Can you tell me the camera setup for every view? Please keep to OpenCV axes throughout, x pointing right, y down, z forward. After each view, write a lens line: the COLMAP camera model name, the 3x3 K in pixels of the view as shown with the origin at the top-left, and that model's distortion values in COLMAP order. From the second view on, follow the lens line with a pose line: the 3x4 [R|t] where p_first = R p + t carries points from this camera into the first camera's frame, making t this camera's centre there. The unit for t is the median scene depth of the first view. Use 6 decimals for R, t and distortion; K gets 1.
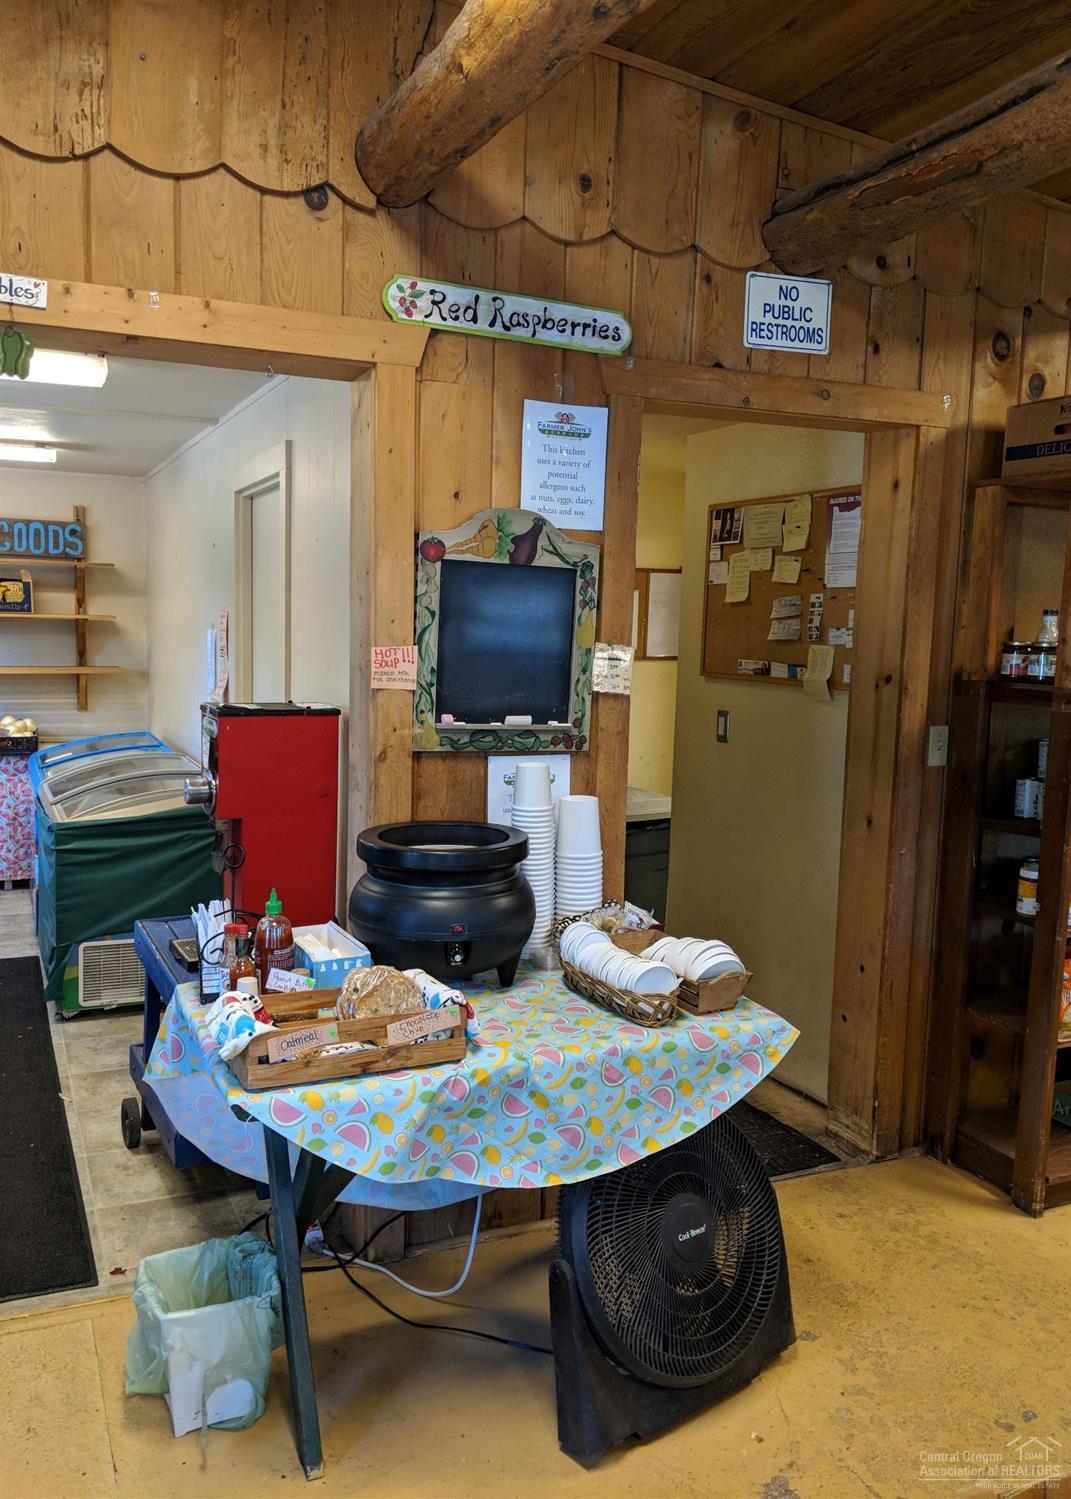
lens RADIAL K [[1206.8, 0, 534.1], [0, 1206.8, 751.6], [0, 0, 1]] dist [0.008345, -0.002663]
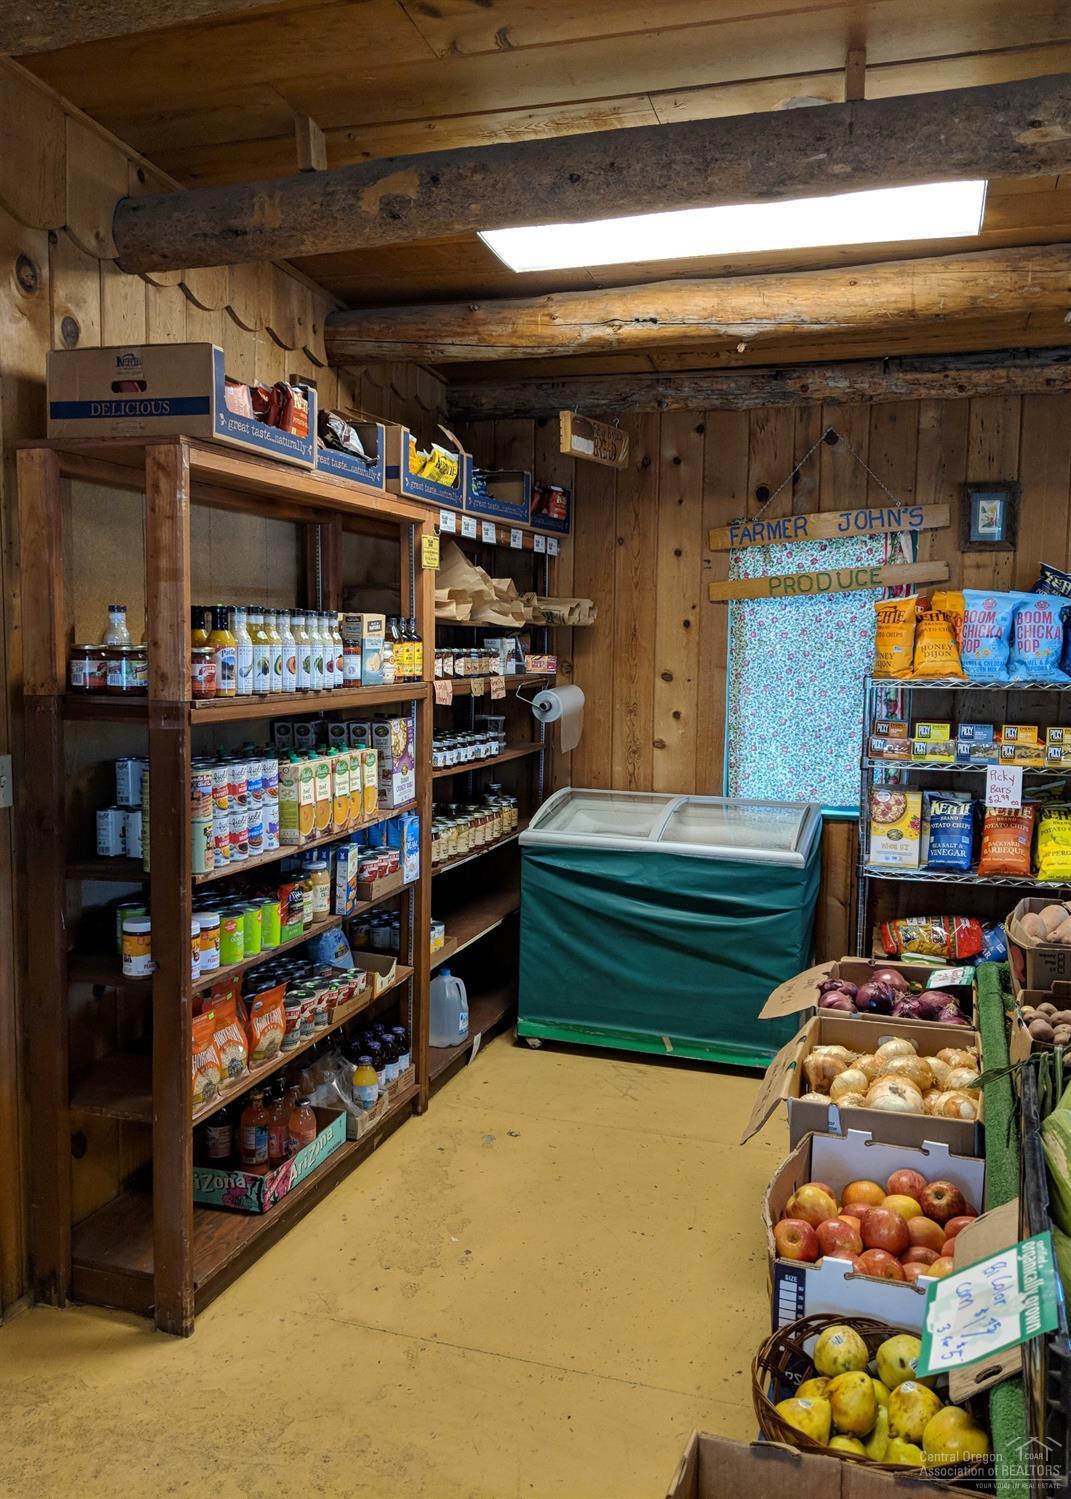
lens RADIAL K [[1206.8, 0, 534.4], [0, 1206.8, 748.4], [0, 0, 1]] dist [0.008345, -0.002663]
pose [[0.671517, -0.088281, 0.735711, -0.002384], [0.083688, 0.995561, 0.043075, -0.031047], [-0.736248, 0.032645, 0.675924, 0.230309]]
